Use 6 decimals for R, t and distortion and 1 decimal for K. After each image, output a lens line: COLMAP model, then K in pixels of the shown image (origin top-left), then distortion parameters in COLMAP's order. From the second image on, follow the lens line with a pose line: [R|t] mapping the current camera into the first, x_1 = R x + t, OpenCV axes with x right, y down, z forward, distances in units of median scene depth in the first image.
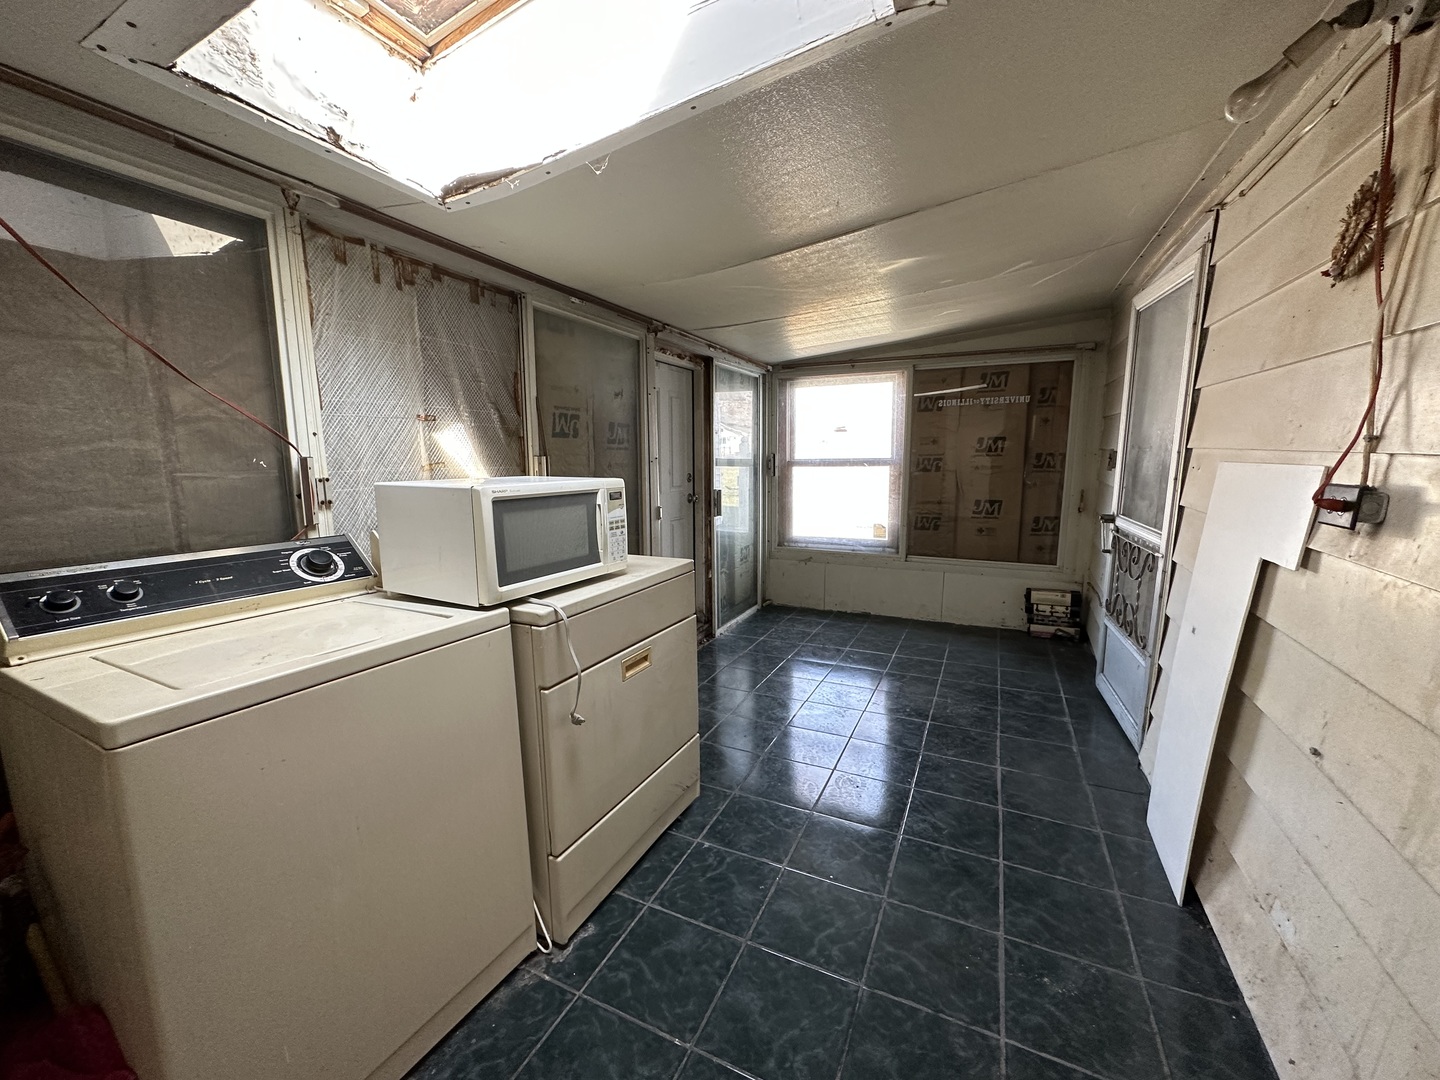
lens RADIAL K [[564.0, 0, 720.0], [0, 564.0, 540.0], [0, 0, 1]] dist [-0.000468, -0.000039]
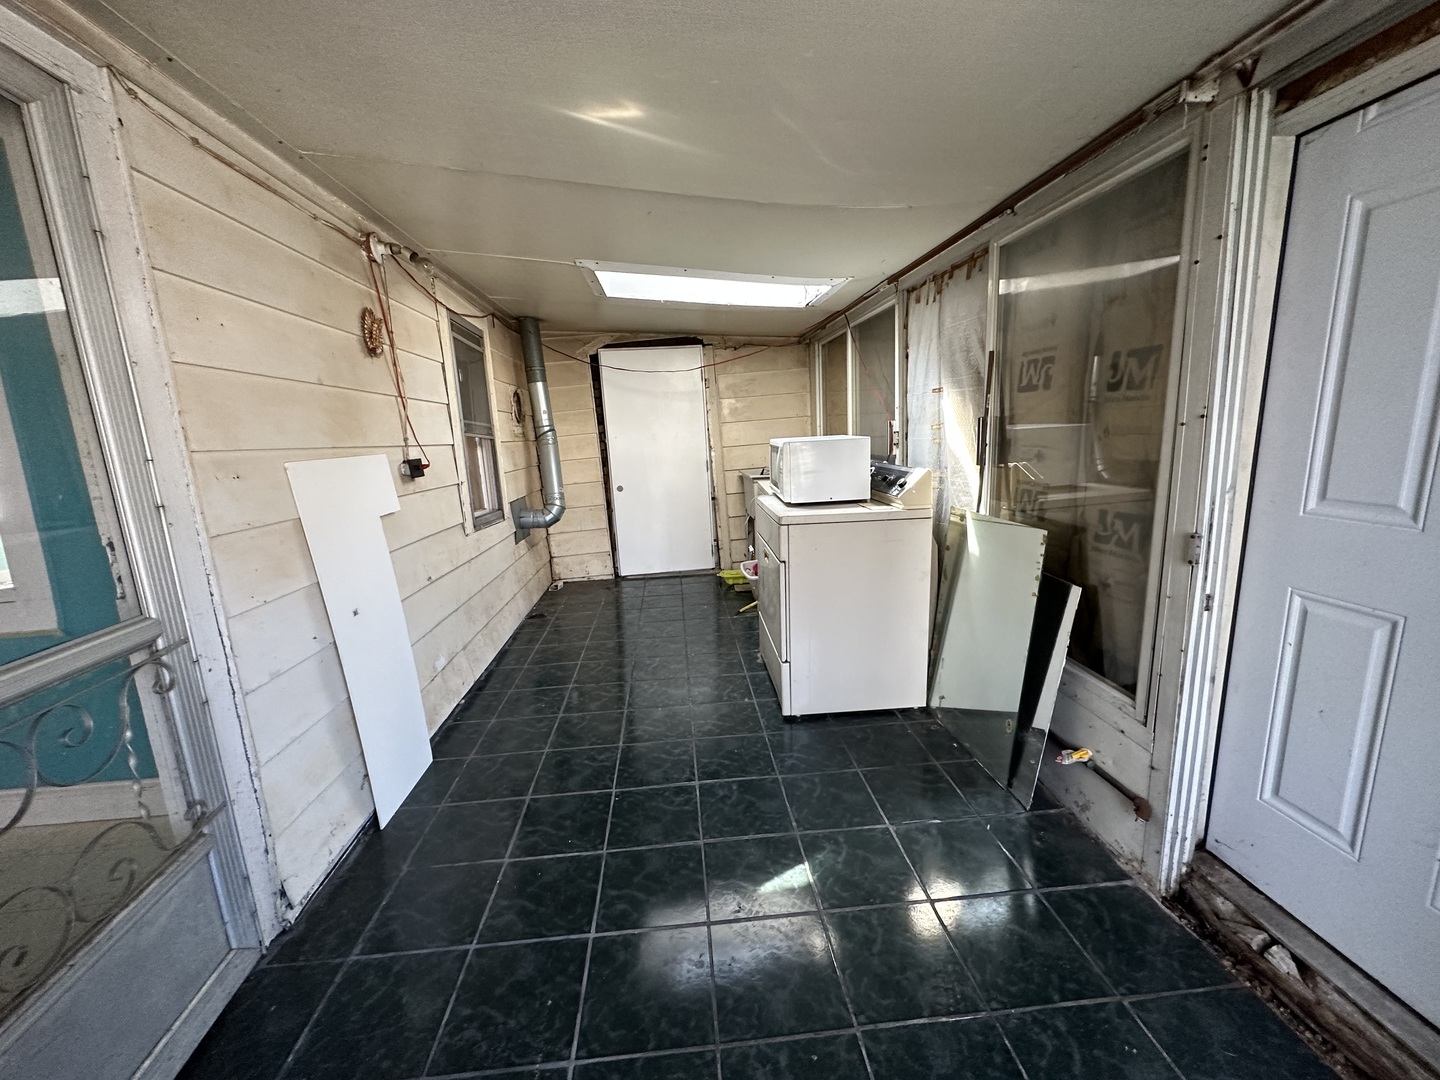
lens RADIAL K [[564.0, 0, 720.0], [0, 564.0, 540.0], [0, 0, 1]] dist [-0.000468, -0.000039]
pose [[-0.856889, 0.130489, -0.498711, 0.516173], [-0.034919, 0.950518, 0.308702, -0.212586], [0.514316, 0.281938, -0.809932, 1.478496]]
